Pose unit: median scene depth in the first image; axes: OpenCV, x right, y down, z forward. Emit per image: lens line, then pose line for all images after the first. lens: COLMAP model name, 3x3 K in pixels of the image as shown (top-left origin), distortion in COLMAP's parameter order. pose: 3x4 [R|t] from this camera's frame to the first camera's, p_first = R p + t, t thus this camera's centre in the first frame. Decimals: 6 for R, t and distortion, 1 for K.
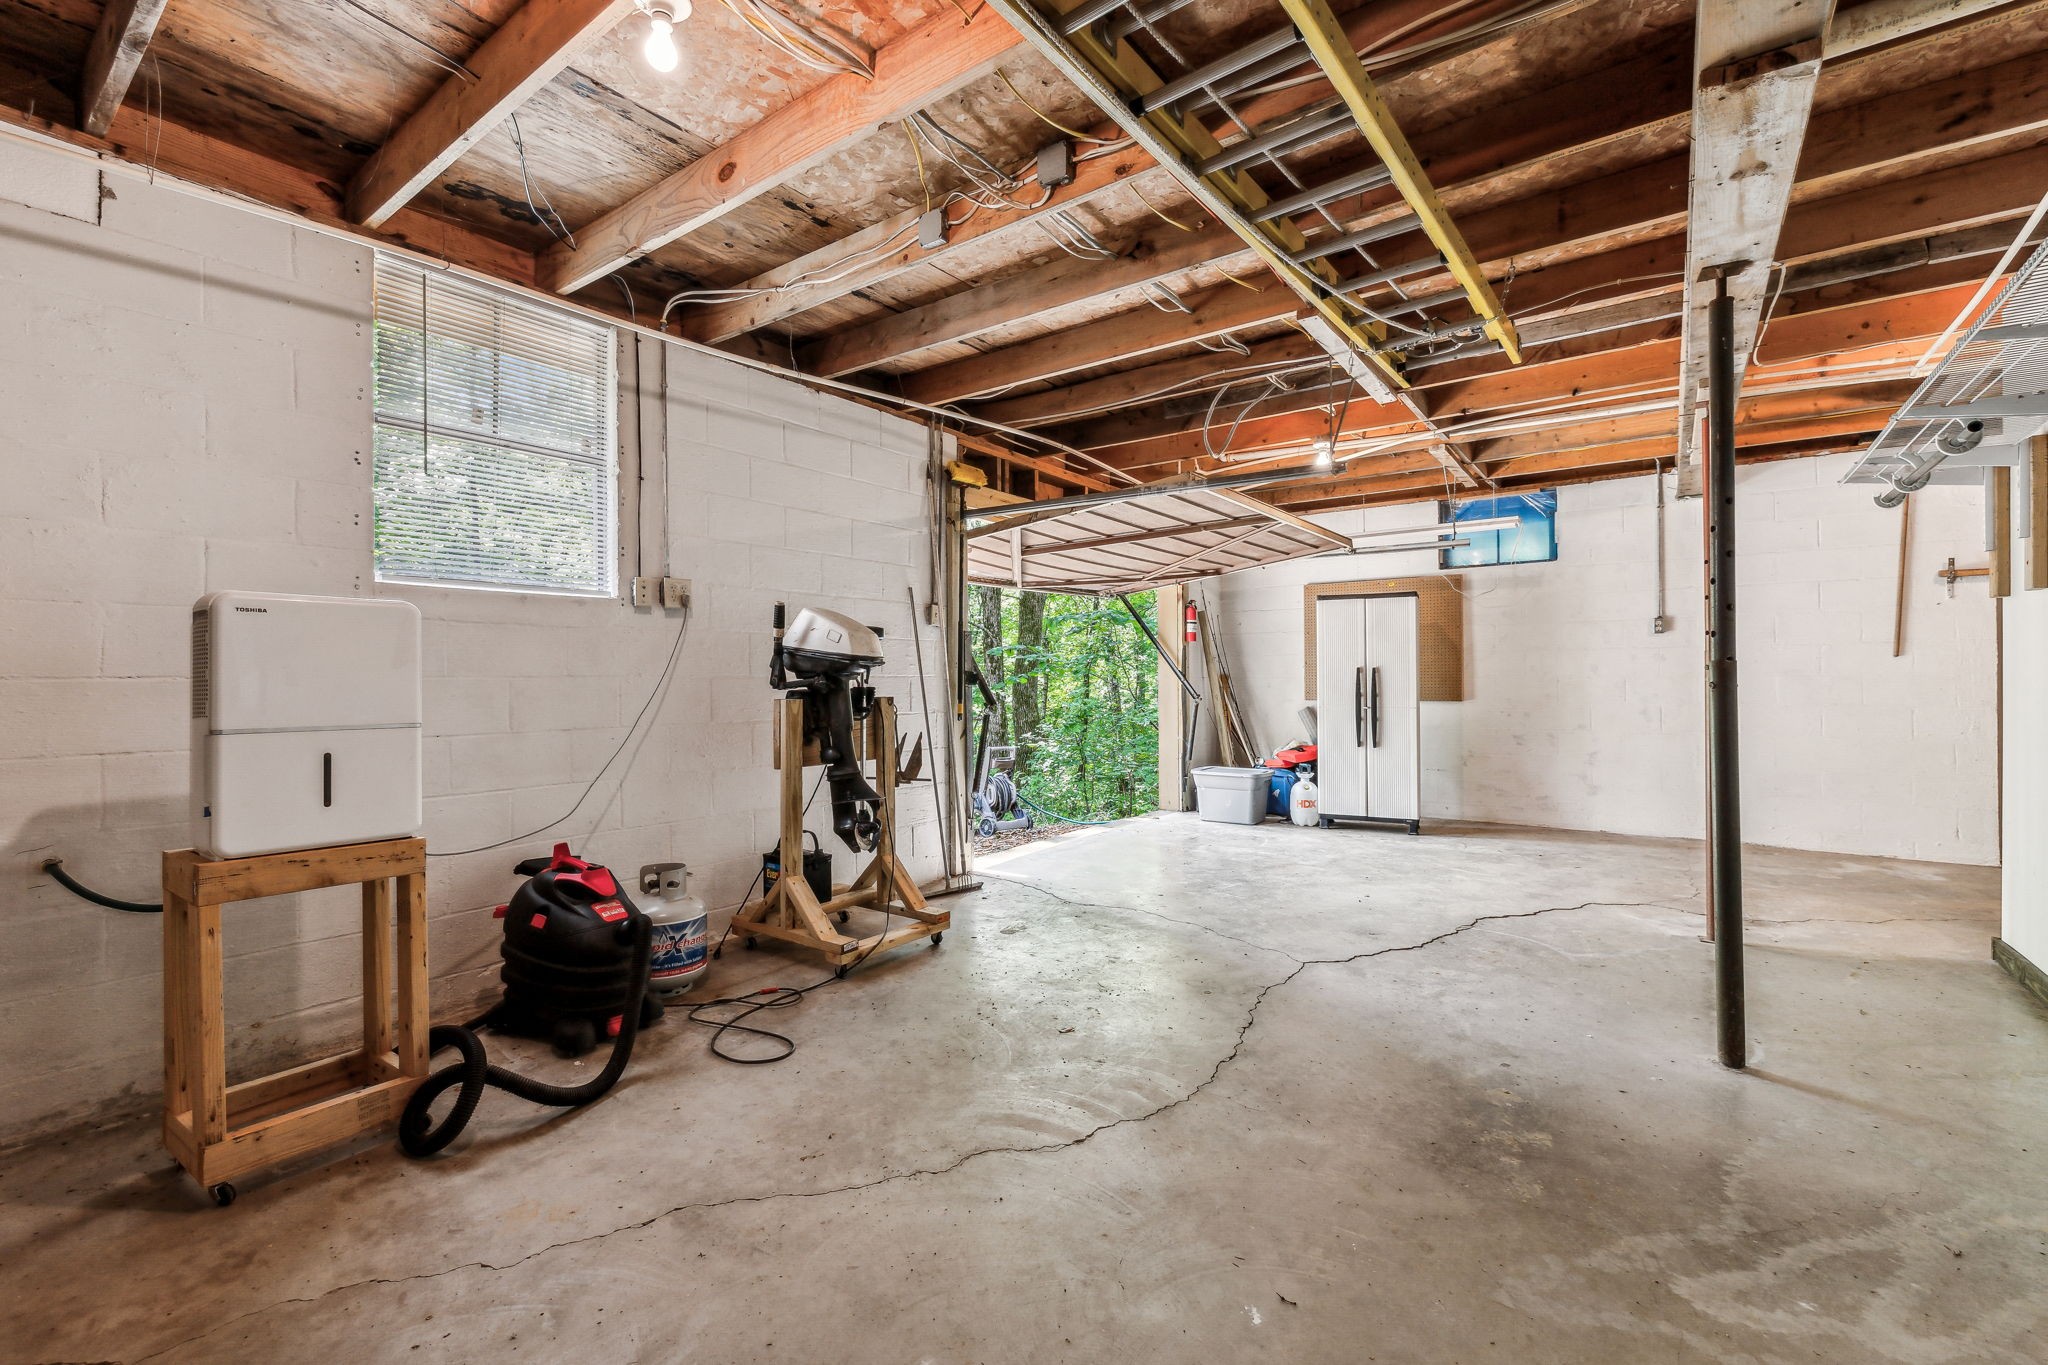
lens RADIAL K [[881.3, 0, 1018.5], [0, 881.3, 670.3], [0, 0, 1]] dist [0.000749, 0.000343]
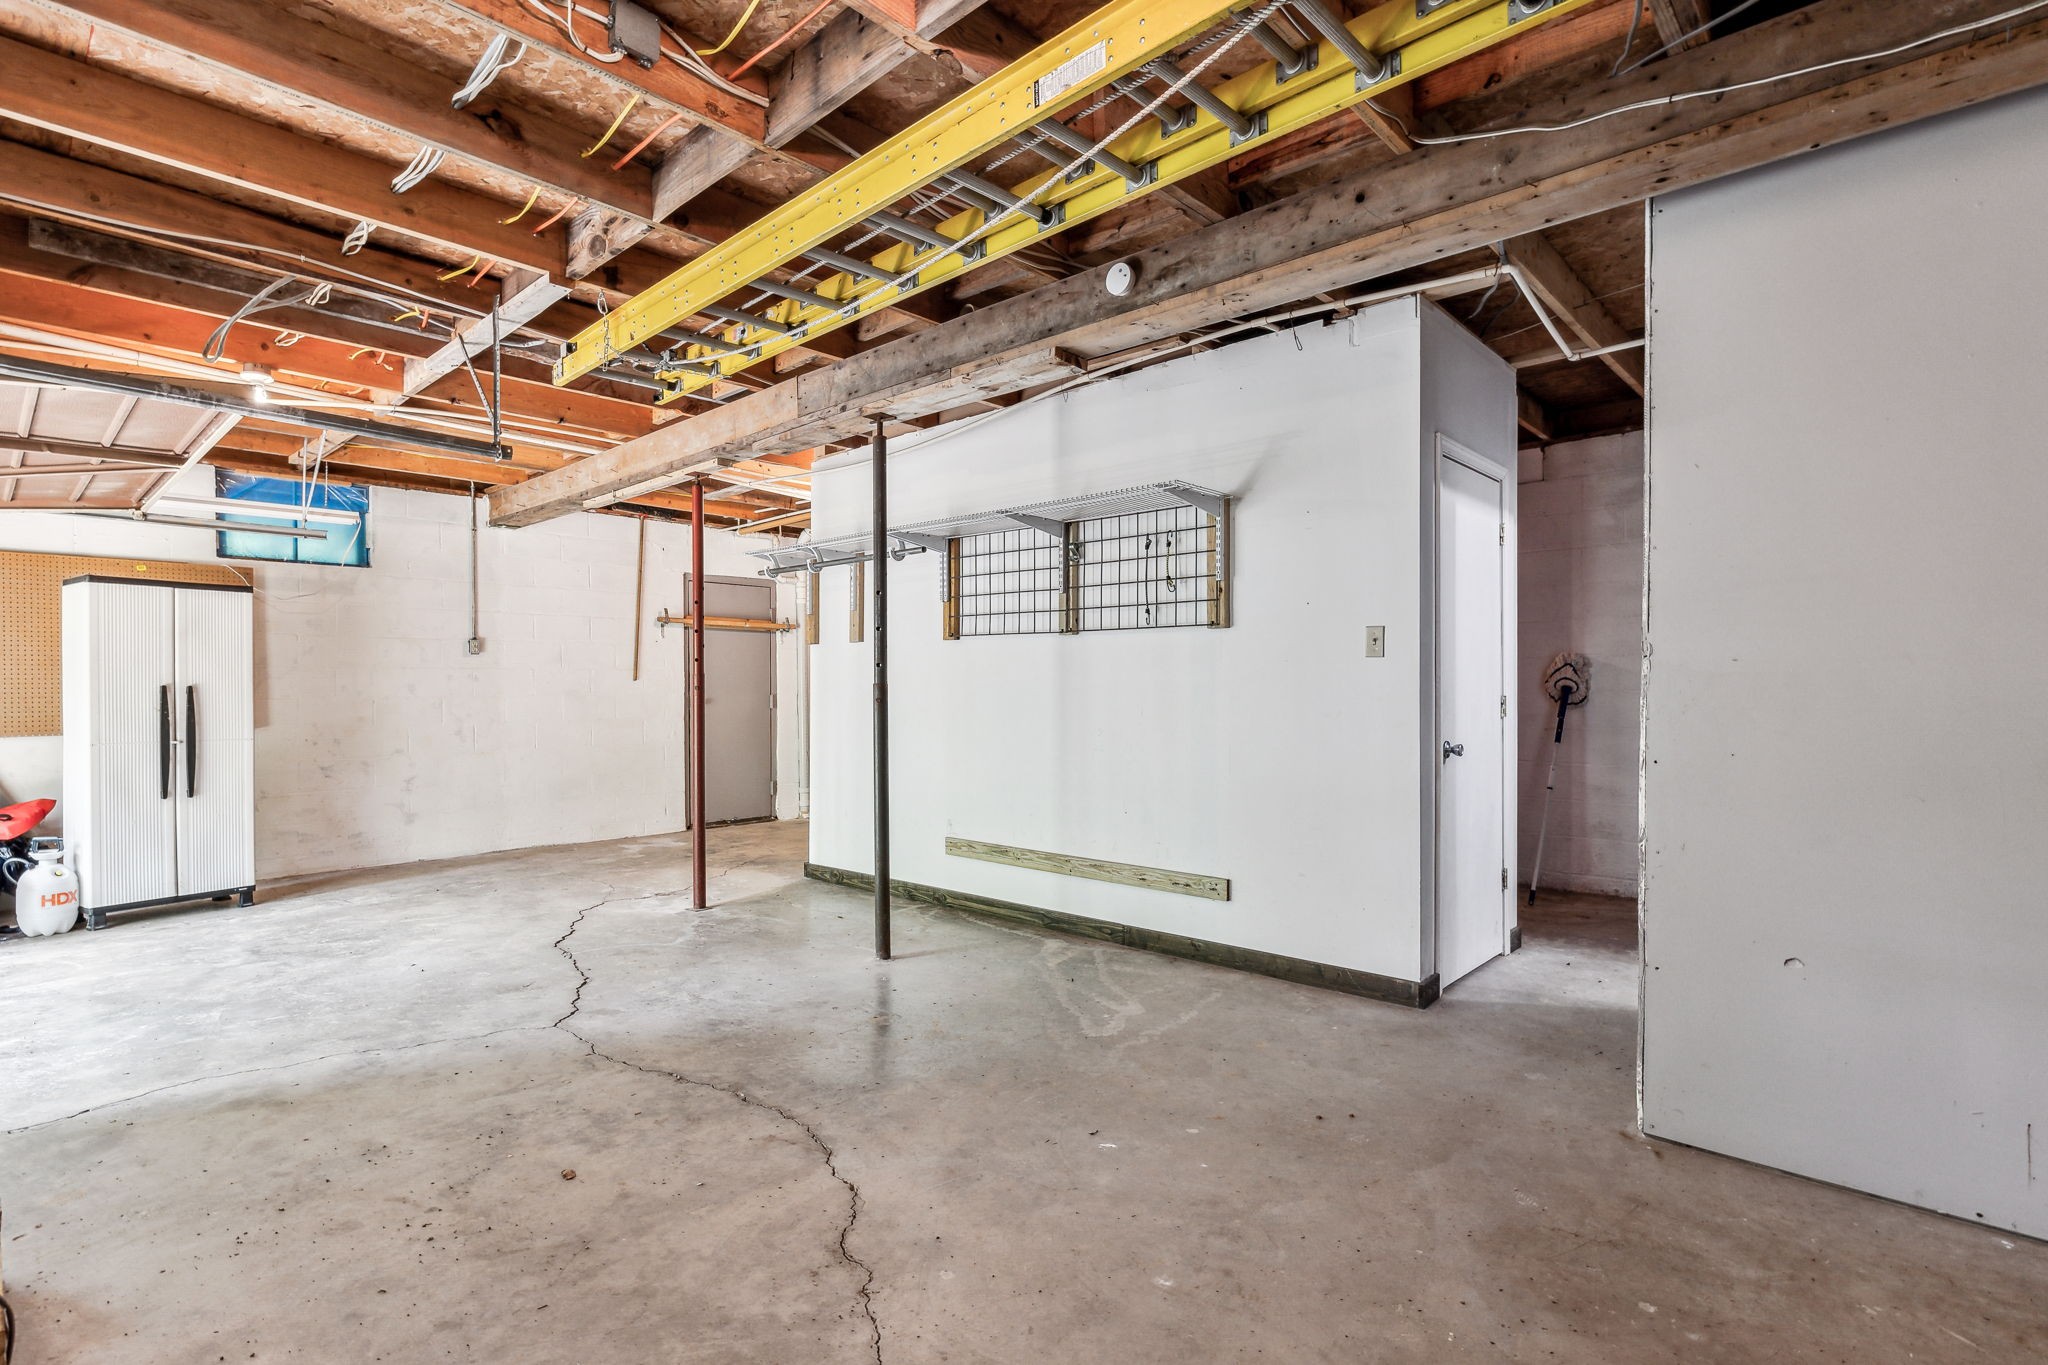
lens RADIAL K [[990.6, 0, 1024.9], [0, 990.6, 691.5], [0, 0, 1]] dist [-0.001779, -0.000413]
pose [[0.101342, 0.001421, 0.994851, -0.471187], [-0.001517, 0.999998, -0.001273, 0.002250], [-0.994850, -0.001380, 0.101344, 0.346405]]
